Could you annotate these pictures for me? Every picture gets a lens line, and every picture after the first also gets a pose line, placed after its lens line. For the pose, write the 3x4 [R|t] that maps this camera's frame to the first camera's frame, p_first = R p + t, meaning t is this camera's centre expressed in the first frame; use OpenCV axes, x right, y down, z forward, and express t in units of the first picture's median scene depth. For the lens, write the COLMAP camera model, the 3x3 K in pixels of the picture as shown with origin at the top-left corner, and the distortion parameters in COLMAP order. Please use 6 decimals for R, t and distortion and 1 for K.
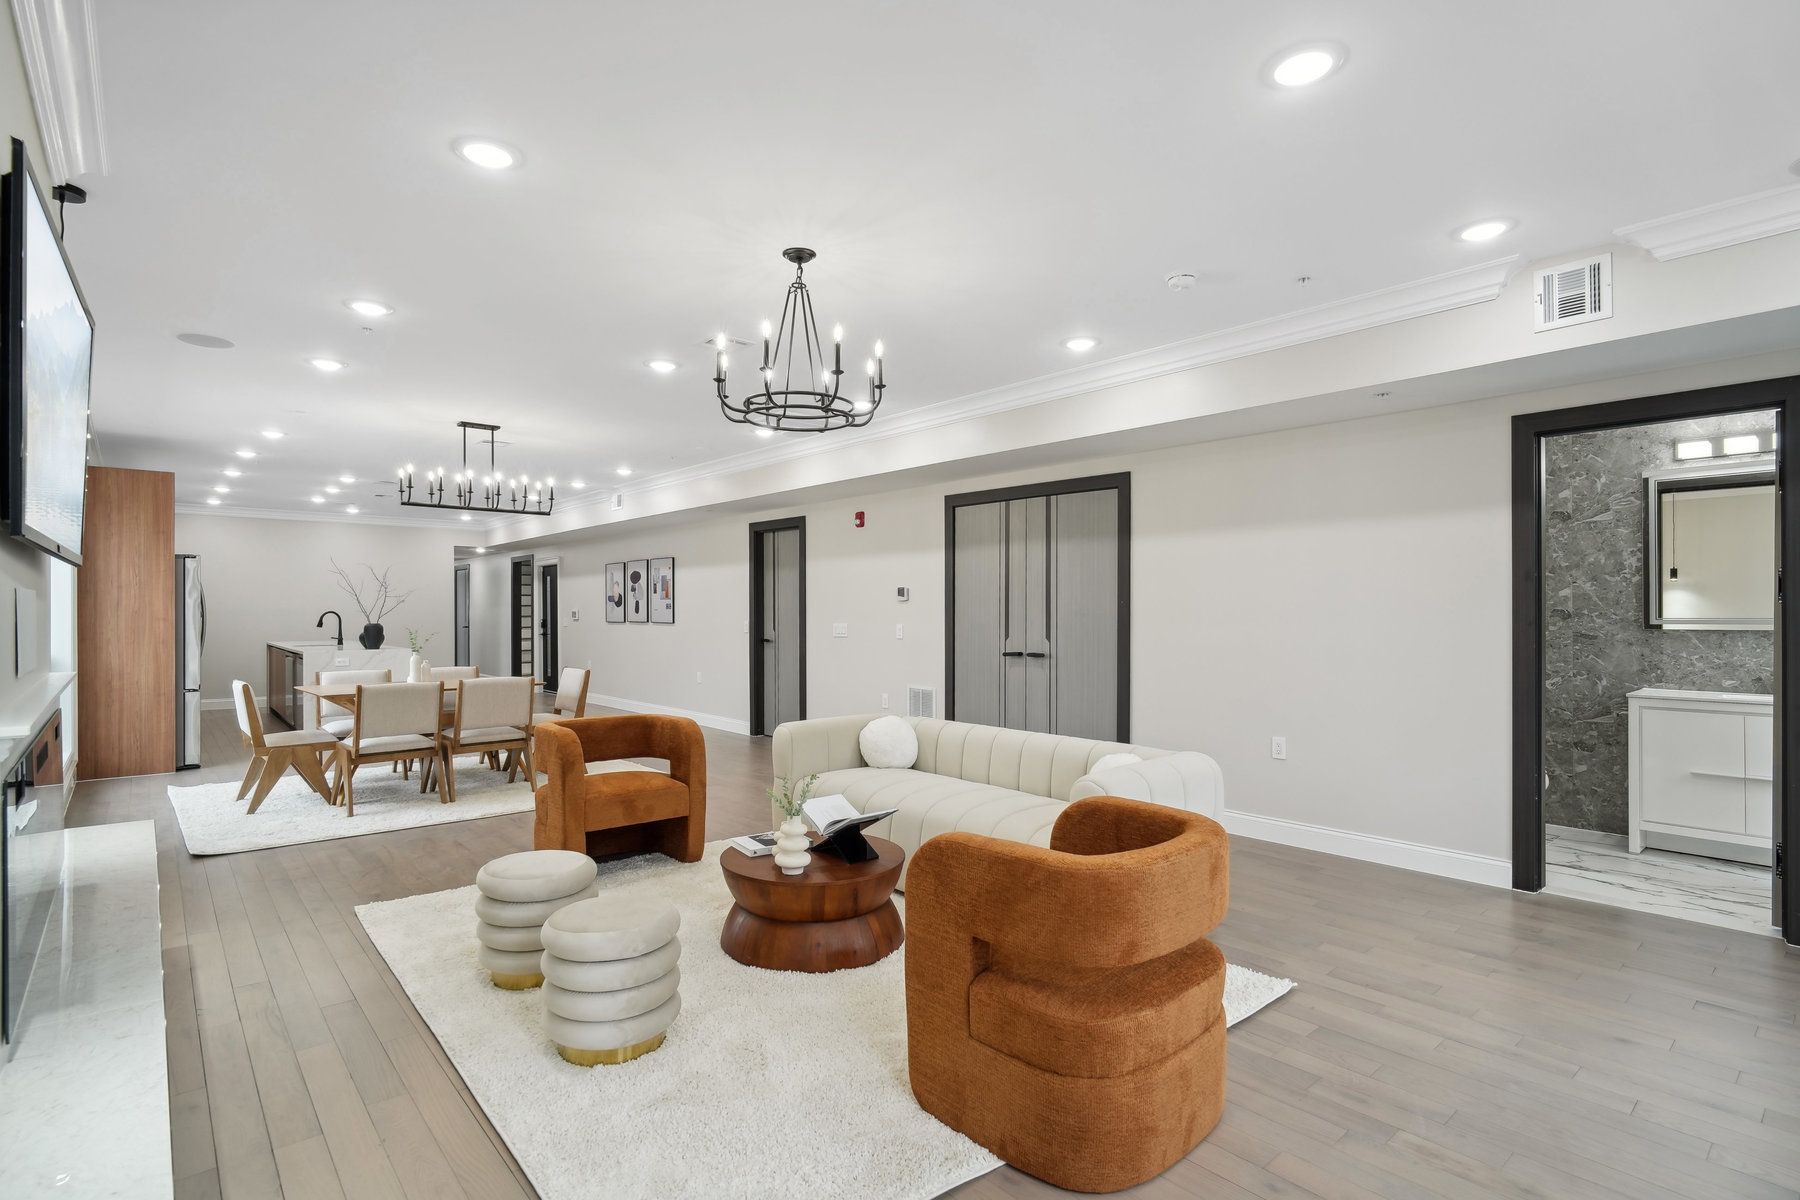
lens RADIAL K [[868.0, 0, 898.4], [0, 868.0, 587.5], [0, 0, 1]] dist [-0.002271, -0.000653]
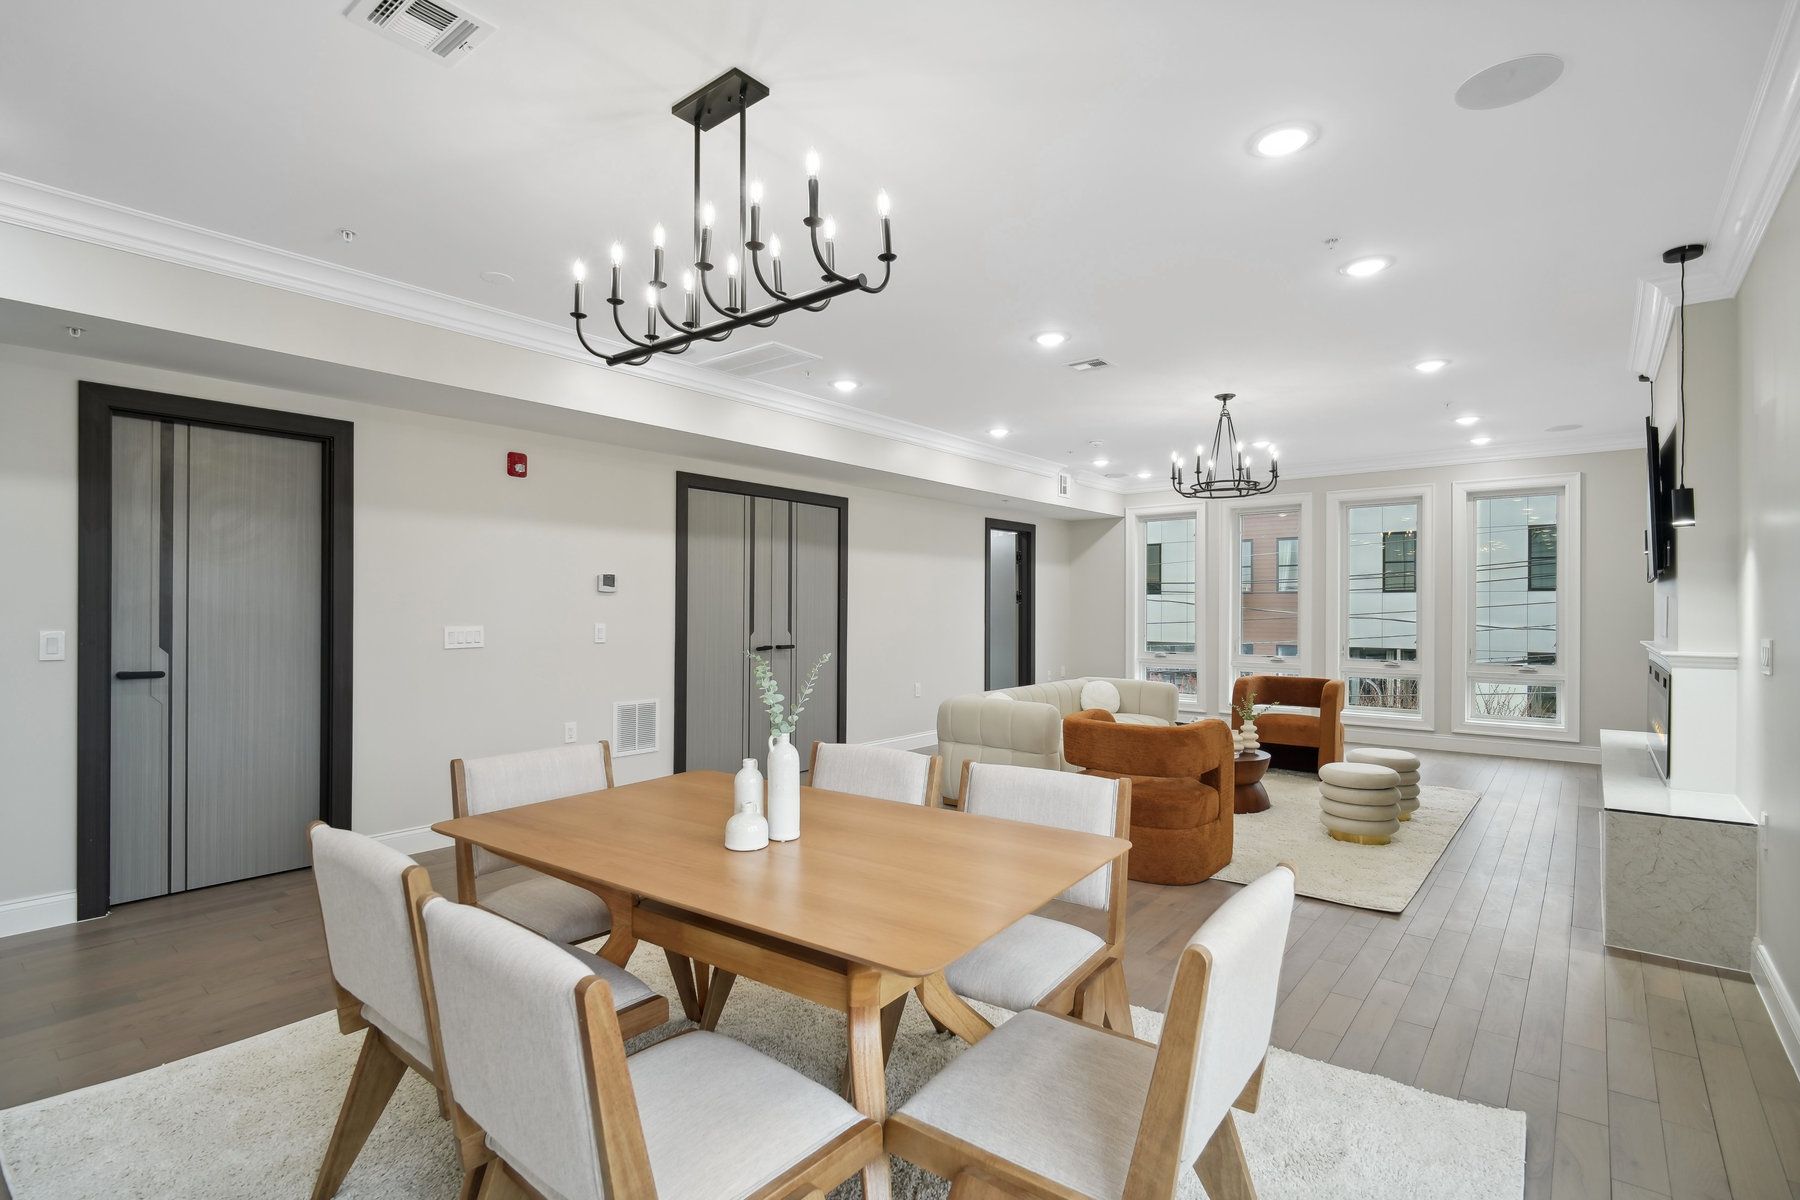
lens RADIAL K [[868.0, 0, 898.4], [0, 868.0, 587.5], [0, 0, 1]] dist [-0.002271, -0.000653]
pose [[-0.176265, 0.019954, 0.984140, -0.629847], [-0.028248, 0.999280, -0.025320, 0.018681], [-0.983937, -0.032263, -0.175575, 0.714779]]
